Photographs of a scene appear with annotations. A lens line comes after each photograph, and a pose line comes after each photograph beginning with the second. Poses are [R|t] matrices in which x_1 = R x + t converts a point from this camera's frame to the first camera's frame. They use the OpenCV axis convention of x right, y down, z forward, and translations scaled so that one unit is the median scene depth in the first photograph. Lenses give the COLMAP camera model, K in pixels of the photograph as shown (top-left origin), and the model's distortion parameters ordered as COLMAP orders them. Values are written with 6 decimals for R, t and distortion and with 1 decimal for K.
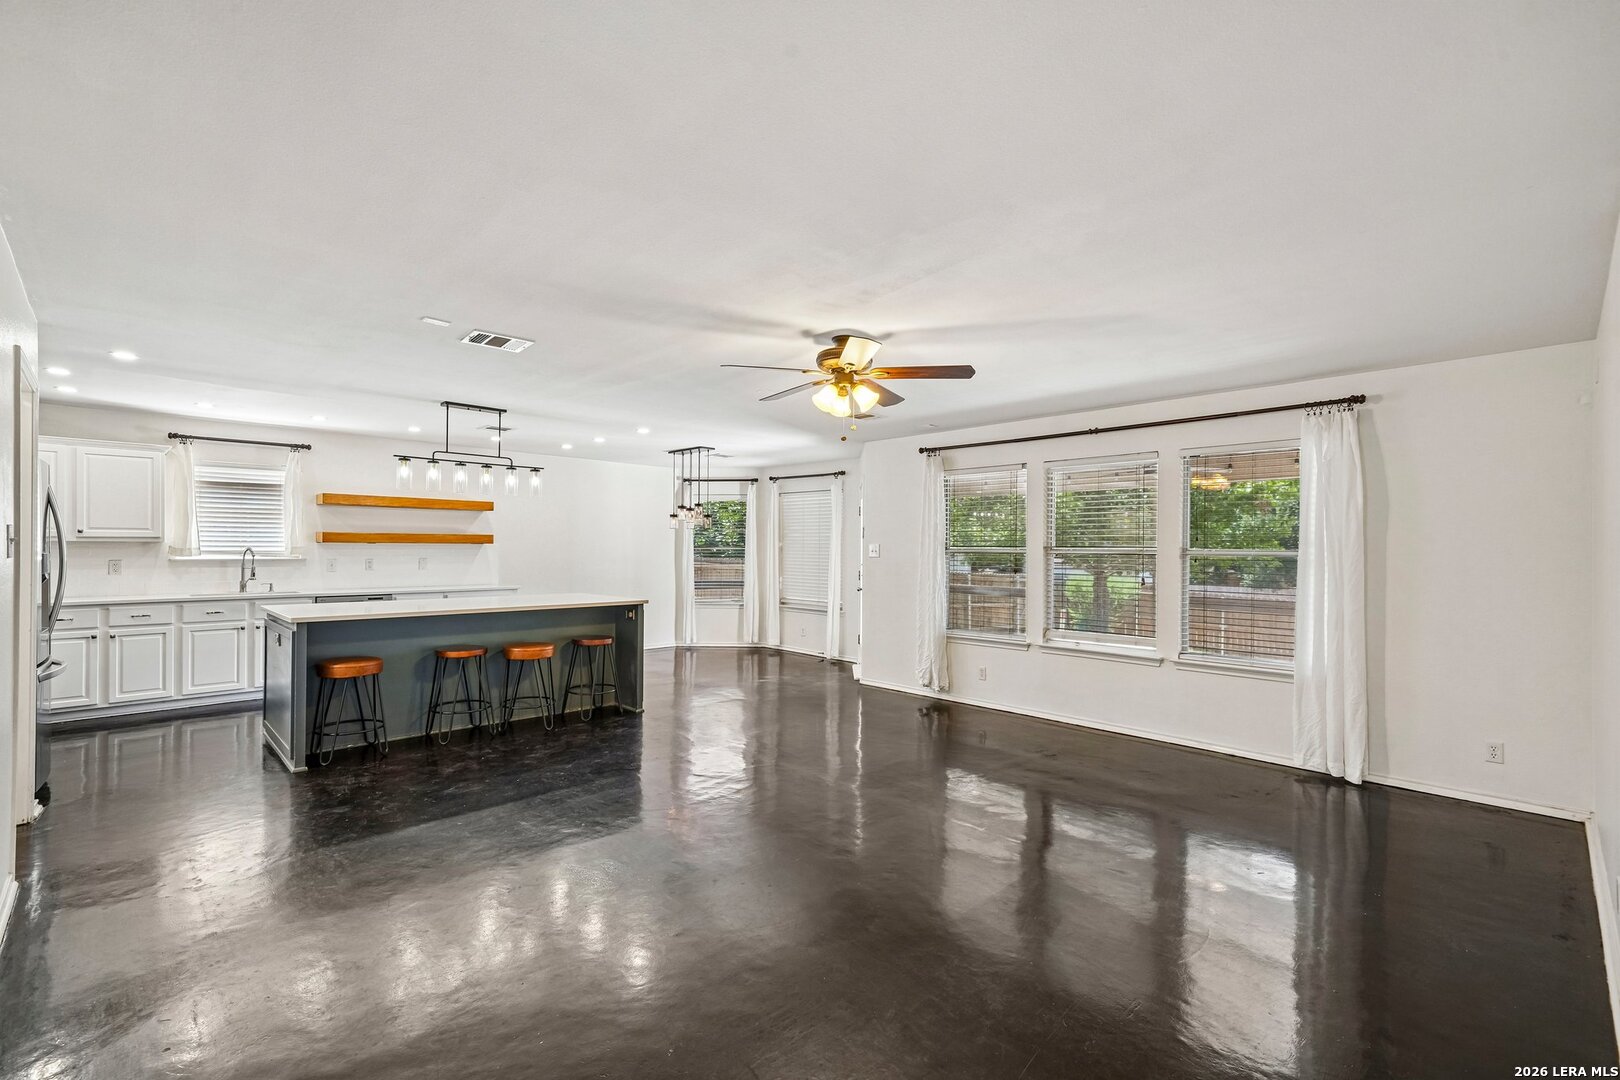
lens RADIAL K [[688.4, 0, 814.9], [0, 688.4, 548.2], [0, 0, 1]] dist [0.000431, 0.000445]
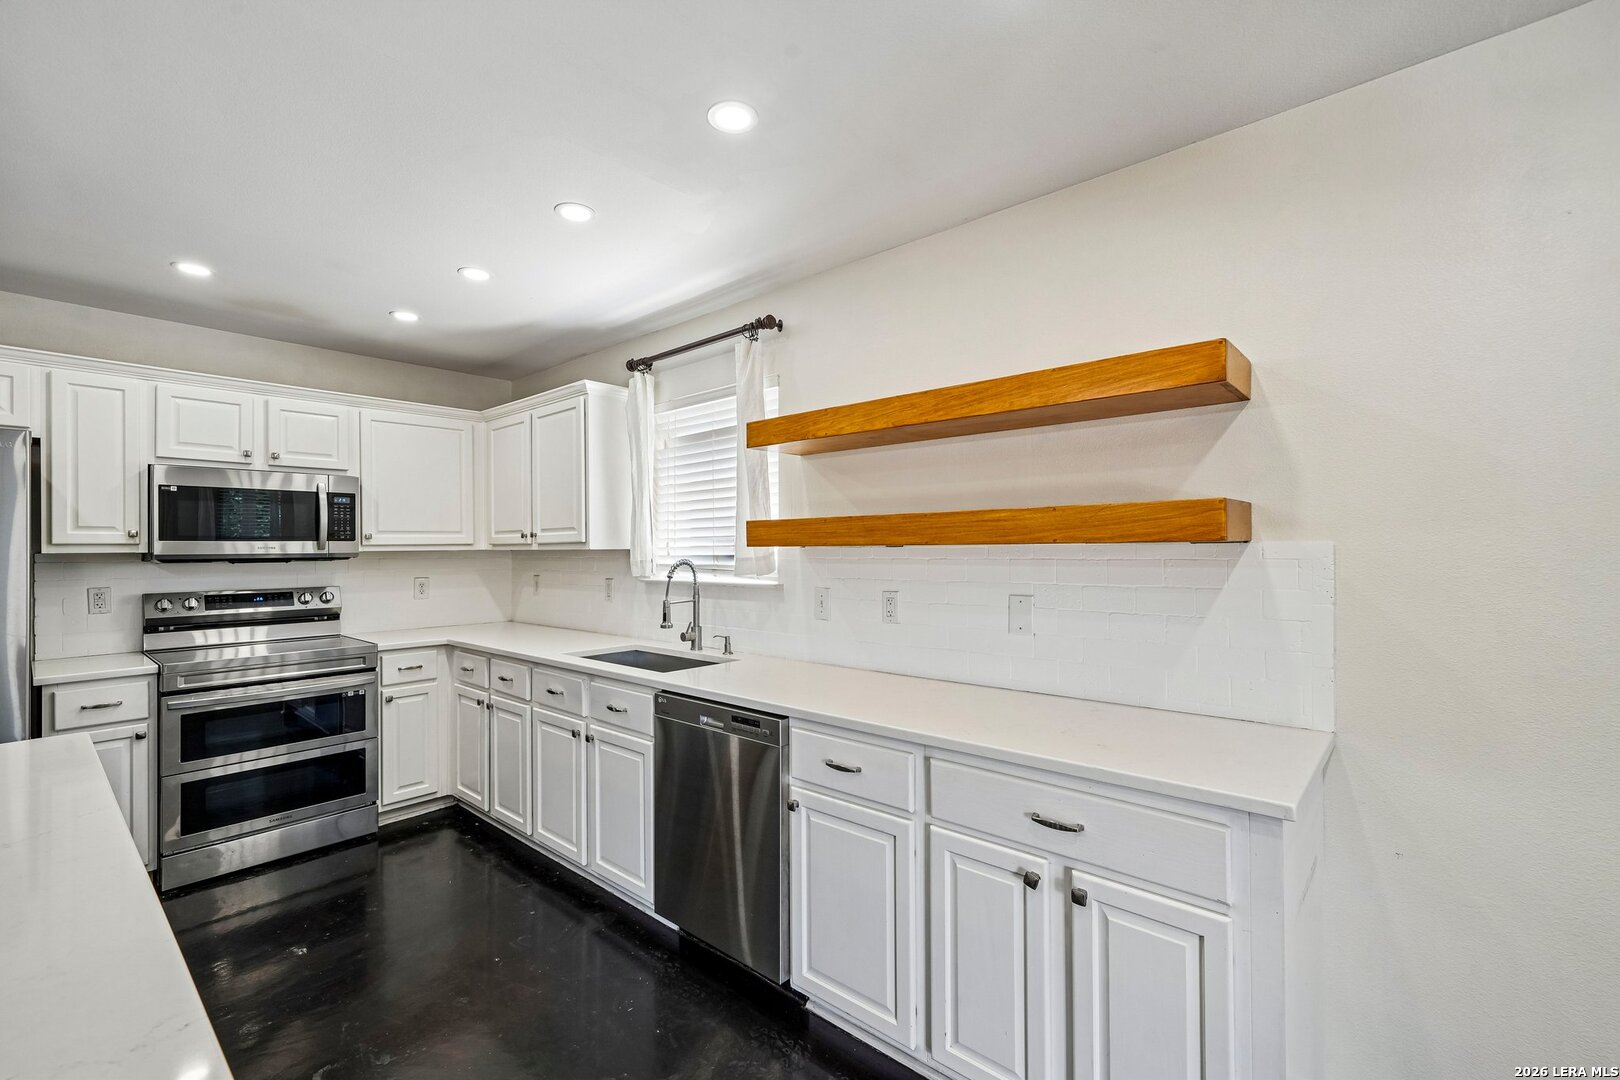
lens RADIAL K [[688.4, 0, 807.1], [0, 688.4, 542.2], [0, 0, 1]] dist [0.000431, 0.000445]
pose [[0.099619, -0.012037, -0.994953, -0.345328], [0.009207, 0.999895, -0.011175, -0.007007], [0.994983, -0.008047, 0.099719, 1.075307]]
